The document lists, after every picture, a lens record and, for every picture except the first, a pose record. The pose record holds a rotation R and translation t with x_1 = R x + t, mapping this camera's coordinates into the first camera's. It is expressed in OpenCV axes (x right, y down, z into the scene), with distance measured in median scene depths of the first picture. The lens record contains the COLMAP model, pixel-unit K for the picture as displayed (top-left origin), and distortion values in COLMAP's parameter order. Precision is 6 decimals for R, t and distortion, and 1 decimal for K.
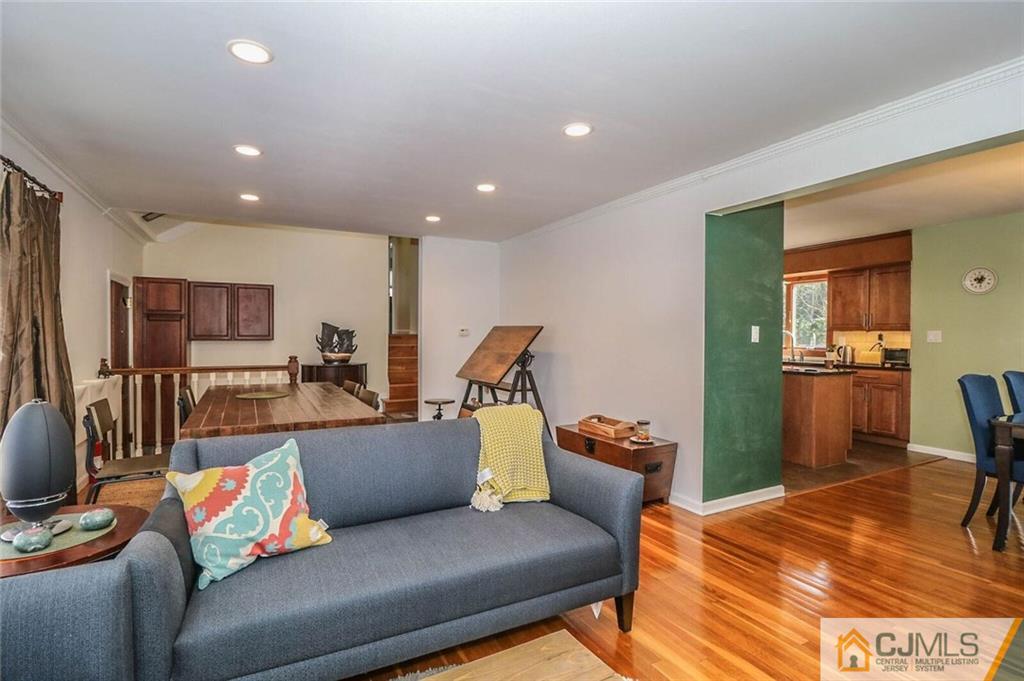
lens RADIAL K [[483.7, 0, 510.1], [0, 483.7, 340.4], [0, 0, 1]] dist [-0.015511, -0.005104]
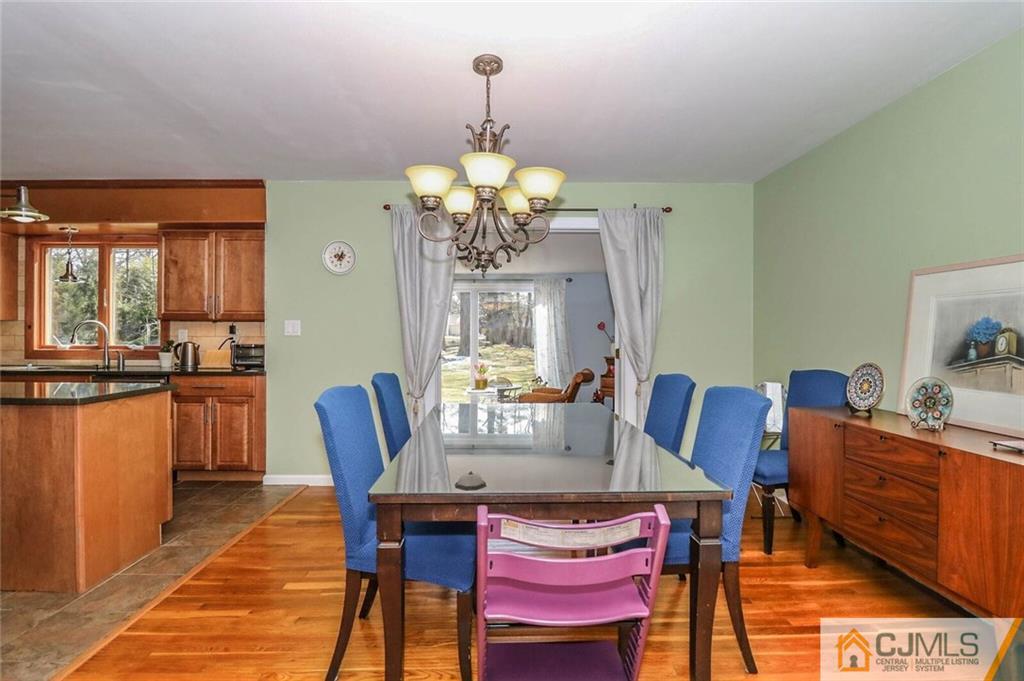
lens RADIAL K [[483.7, 0, 504.9], [0, 483.7, 335.3], [0, 0, 1]] dist [-0.015511, -0.005104]
pose [[0.429315, 0.002004, 0.903152, 0.303264], [0.007112, 0.999959, -0.005600, 0.008924], [-0.903127, 0.008827, 0.429284, 0.322756]]
